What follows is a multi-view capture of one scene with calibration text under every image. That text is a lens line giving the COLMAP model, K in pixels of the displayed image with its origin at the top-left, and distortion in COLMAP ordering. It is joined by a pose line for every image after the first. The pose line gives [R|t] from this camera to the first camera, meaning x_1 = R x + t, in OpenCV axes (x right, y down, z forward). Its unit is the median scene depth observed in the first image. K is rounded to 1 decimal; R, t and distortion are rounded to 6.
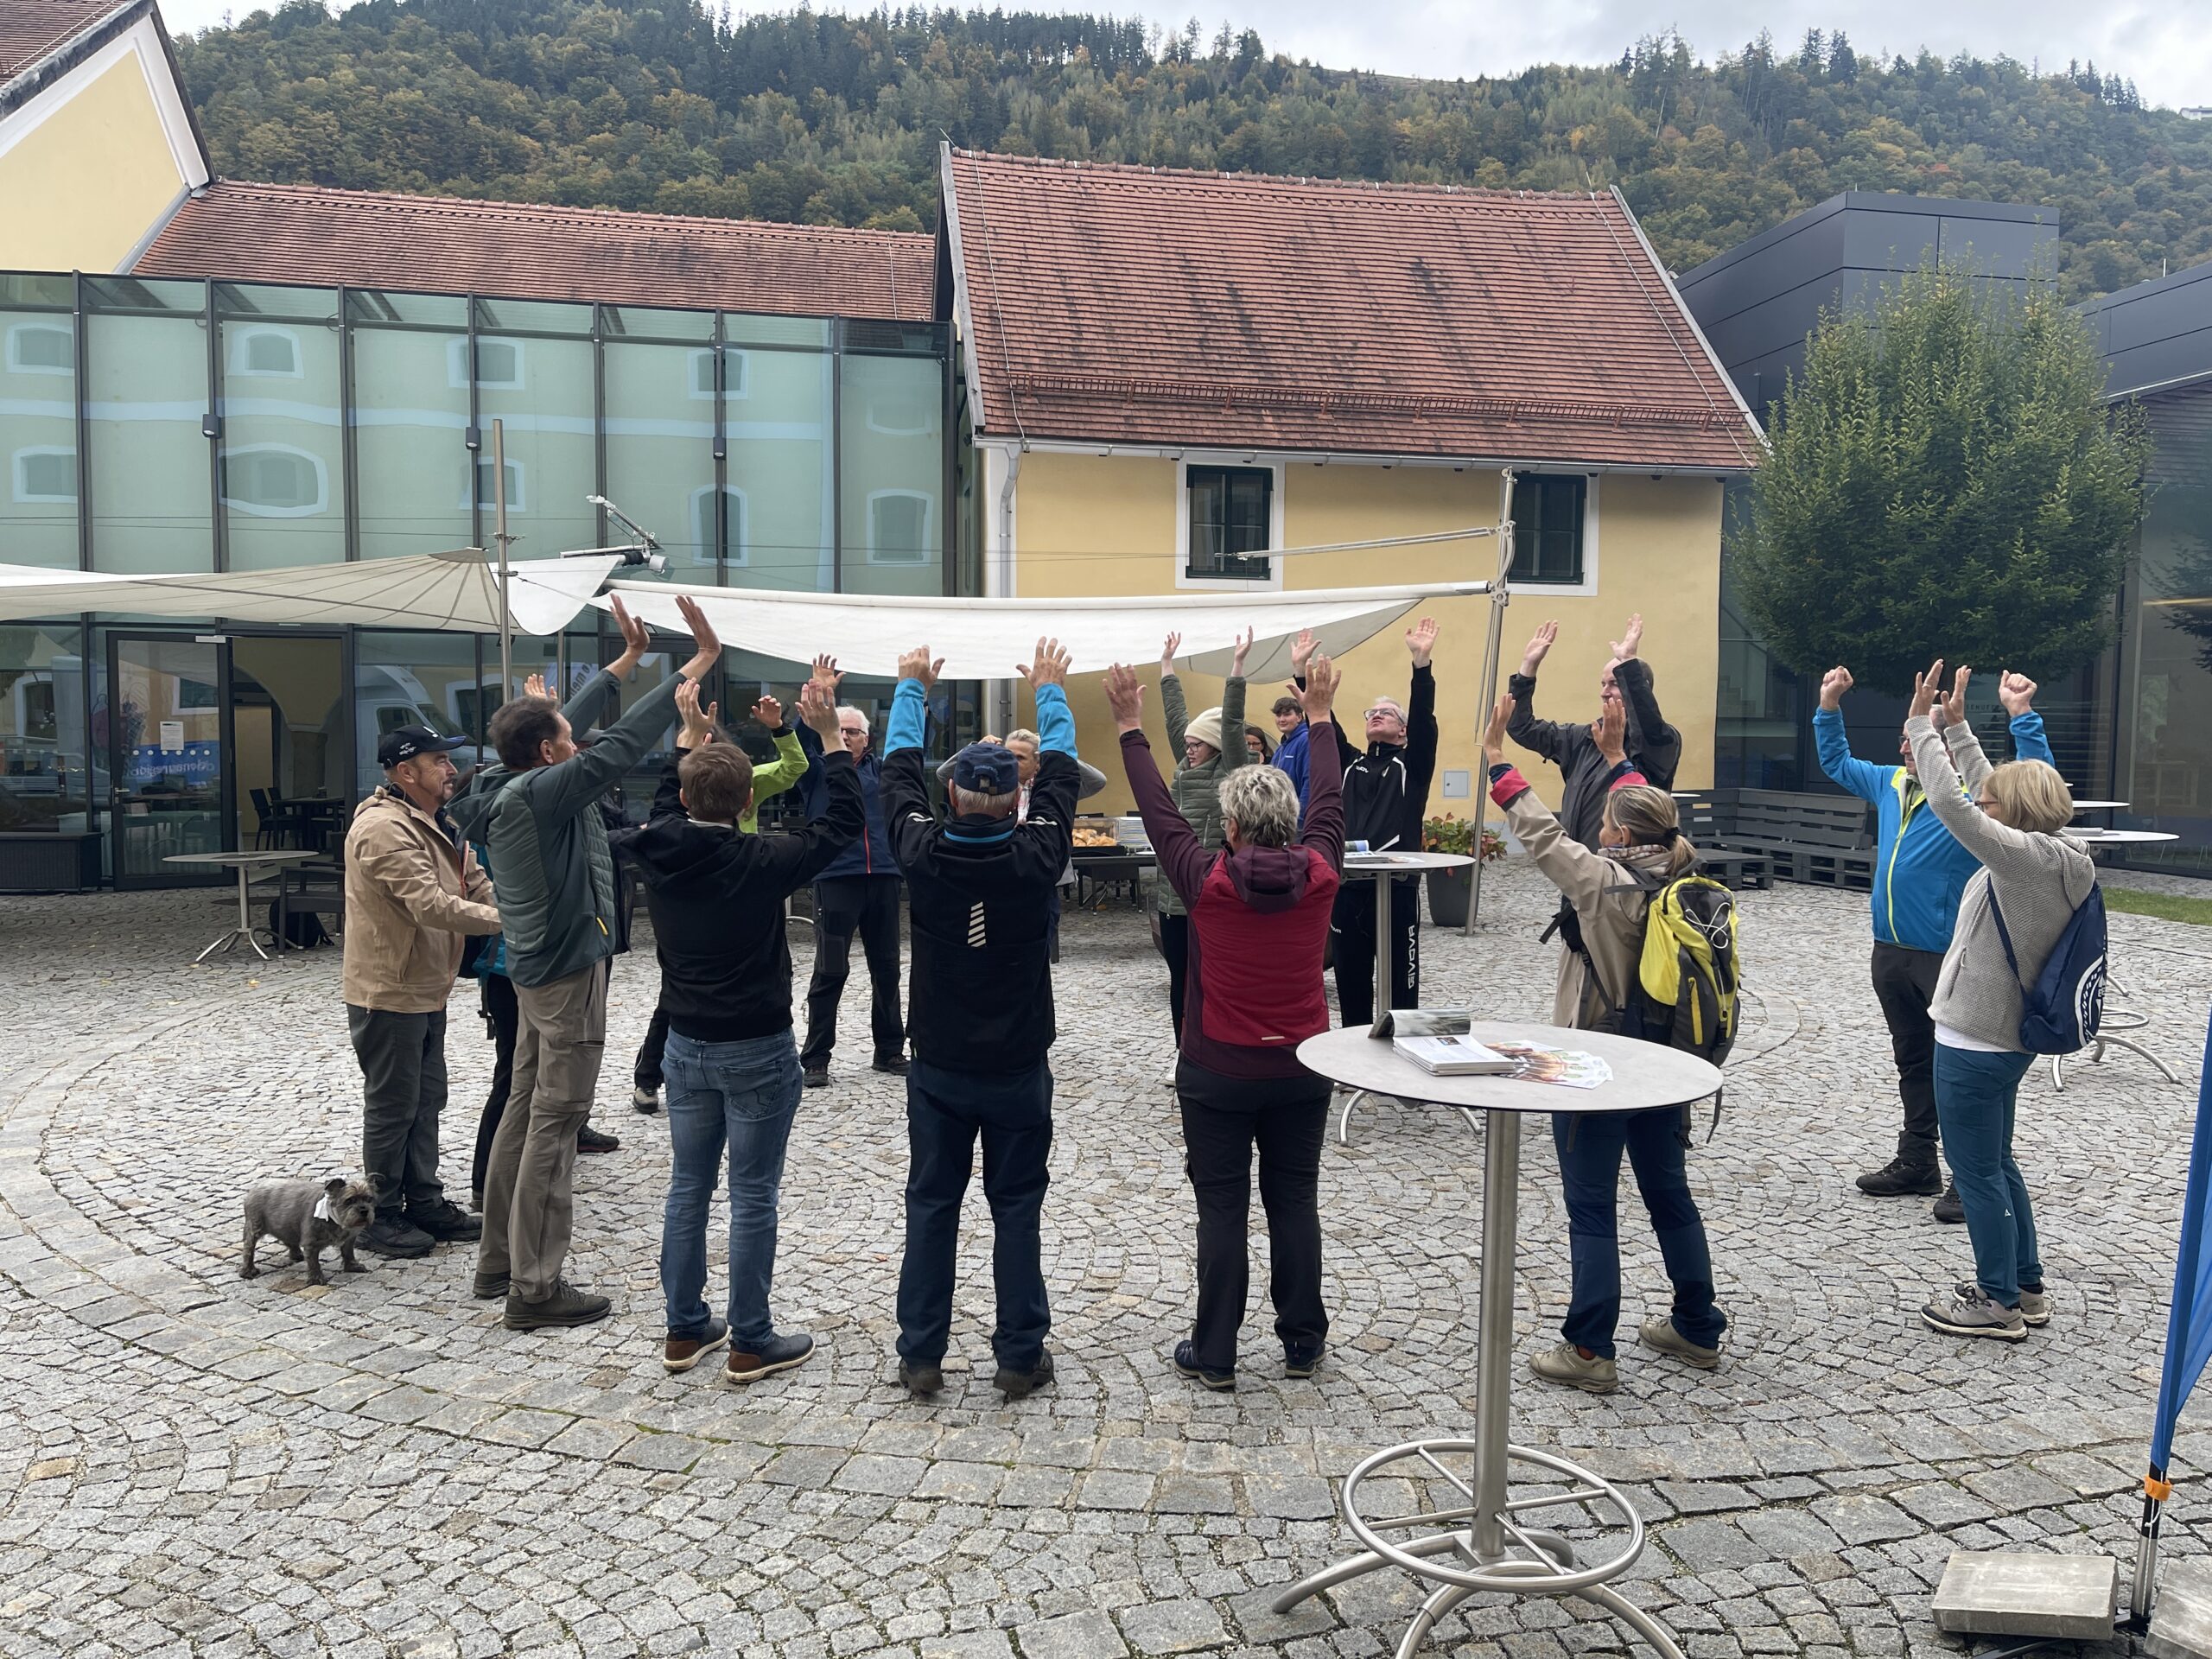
lens RADIAL K [[1645.2, 0, 1105.0], [0, 1645.2, 844.9], [0, 0, 1]] dist [0.060174, -0.077573]
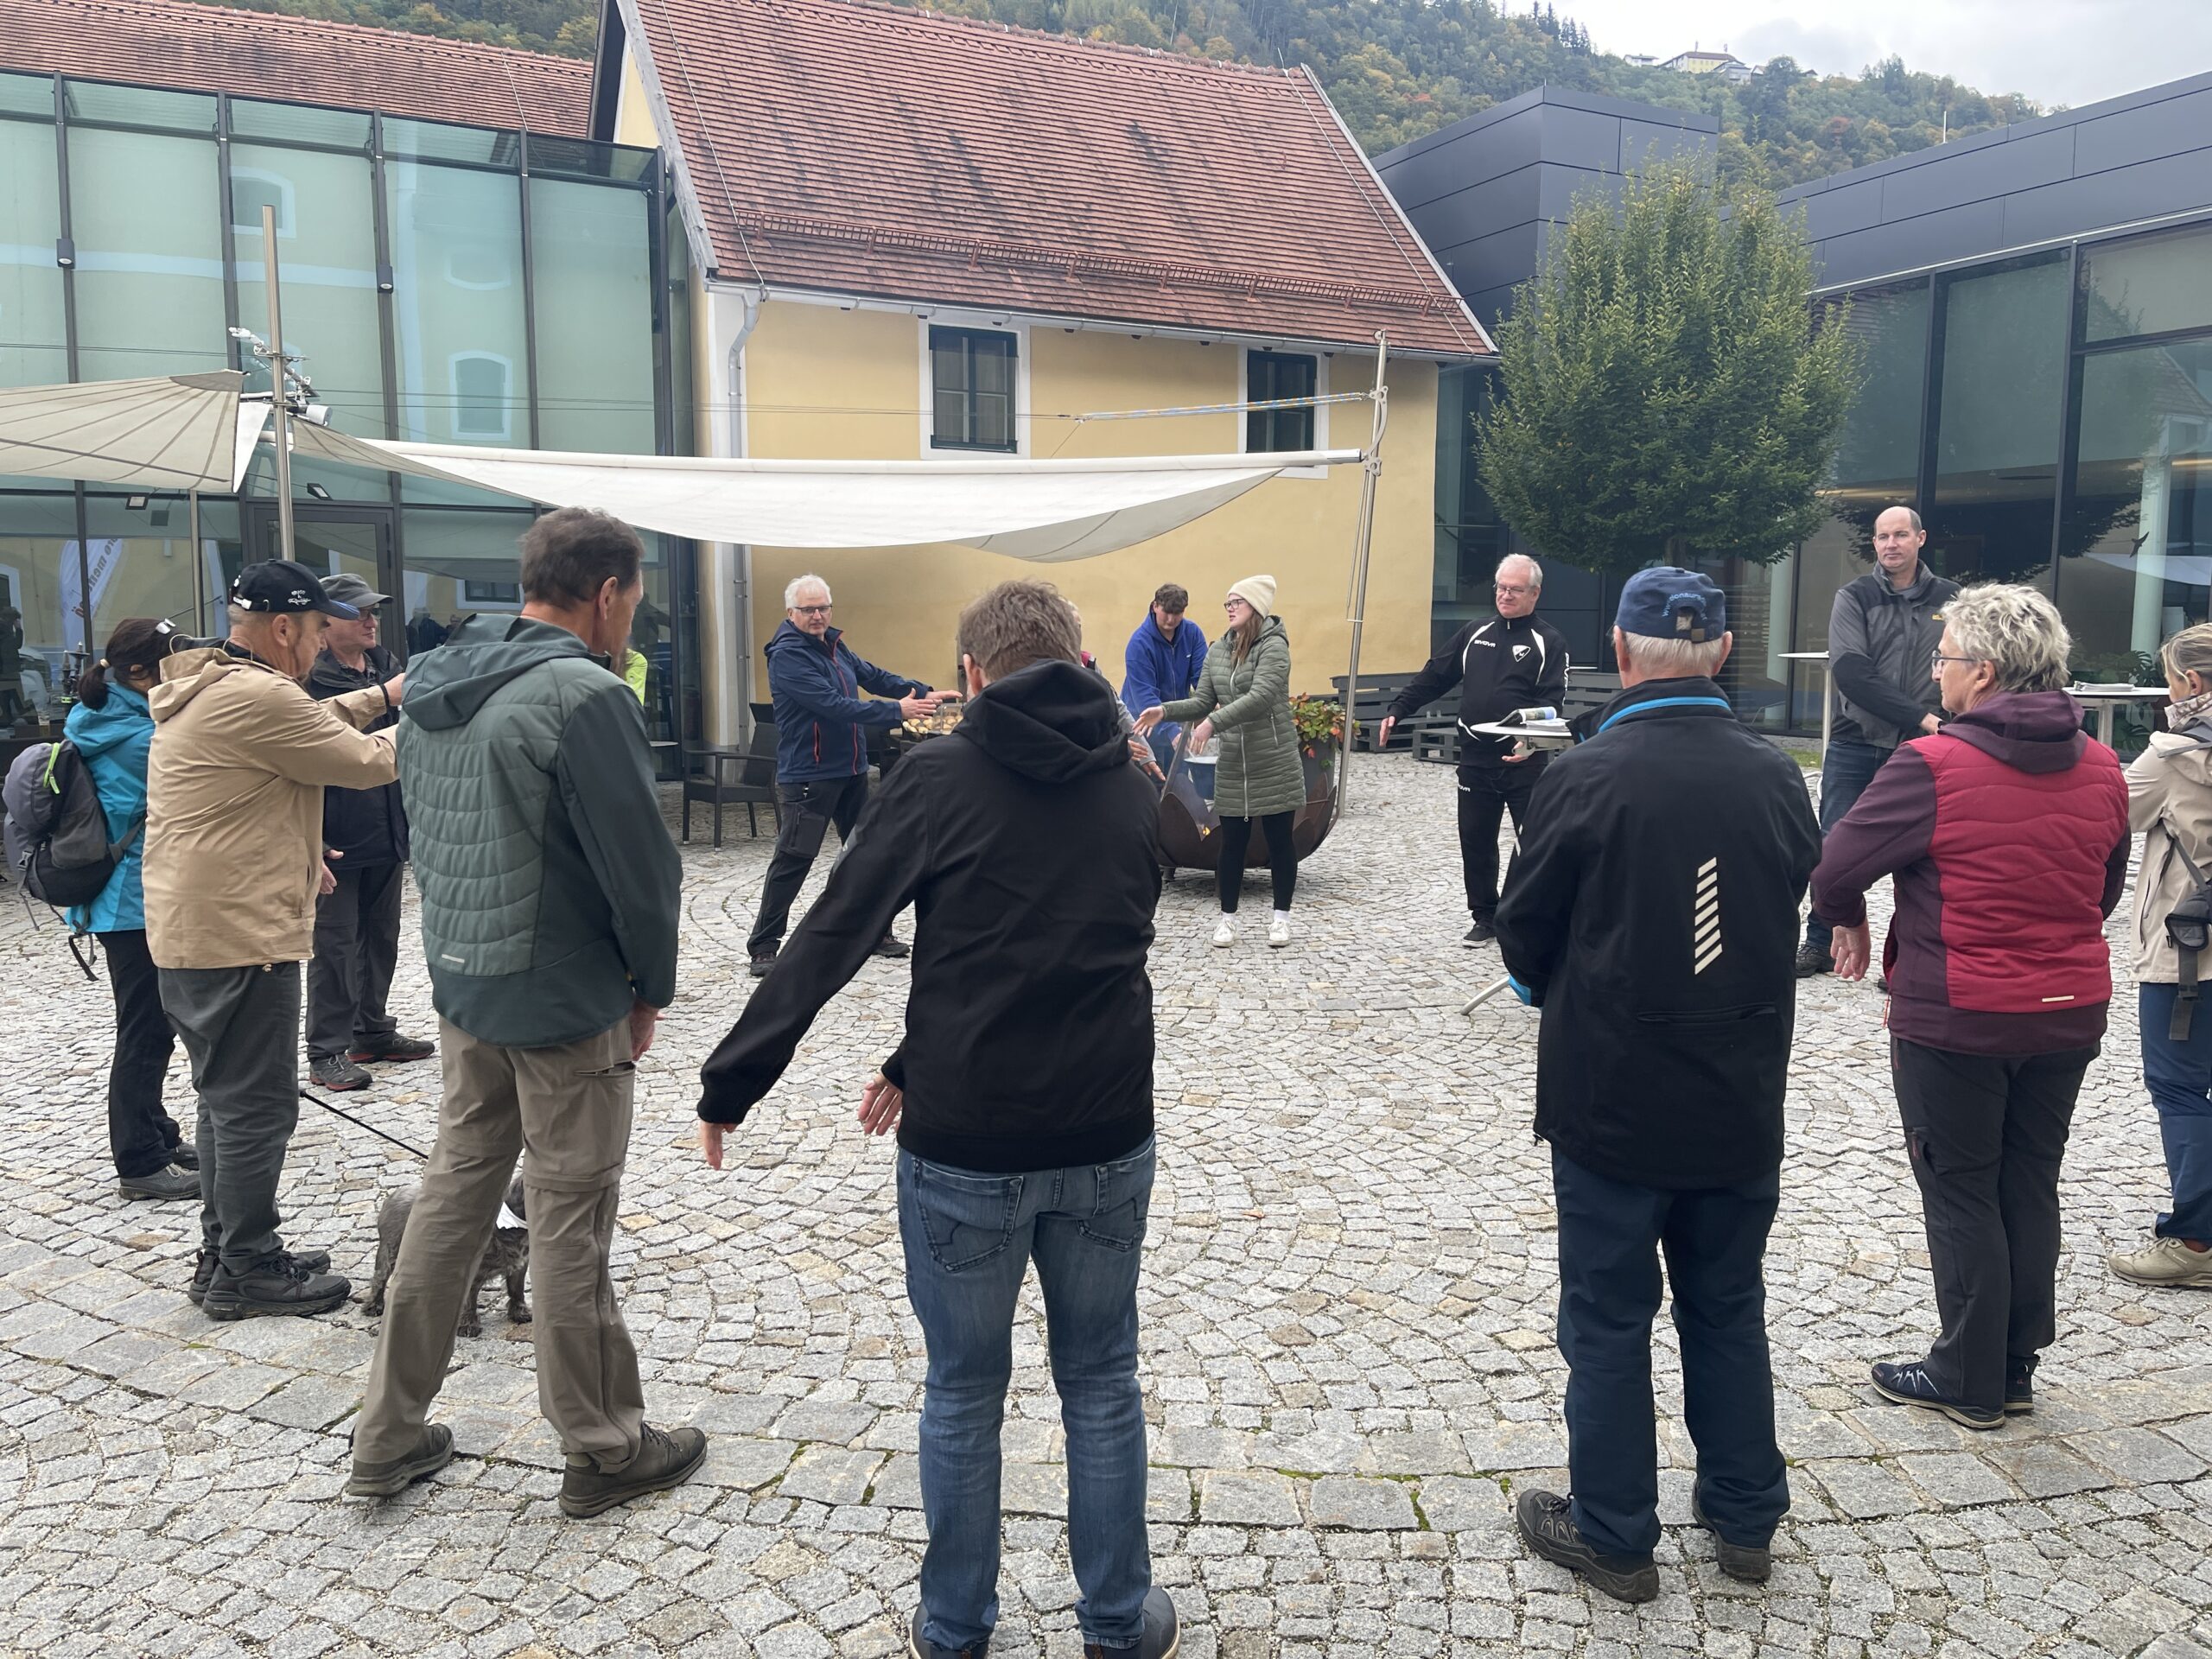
lens RADIAL K [[1645.2, 0, 1100.7], [0, 1645.2, 825.9], [0, 0, 1]] dist [0.060174, -0.077573]
pose [[0.962622, -0.037134, 0.268290, -0.117532], [0.023271, 0.998233, 0.054667, 0.002442], [-0.269846, -0.046380, 0.961786, 0.065143]]
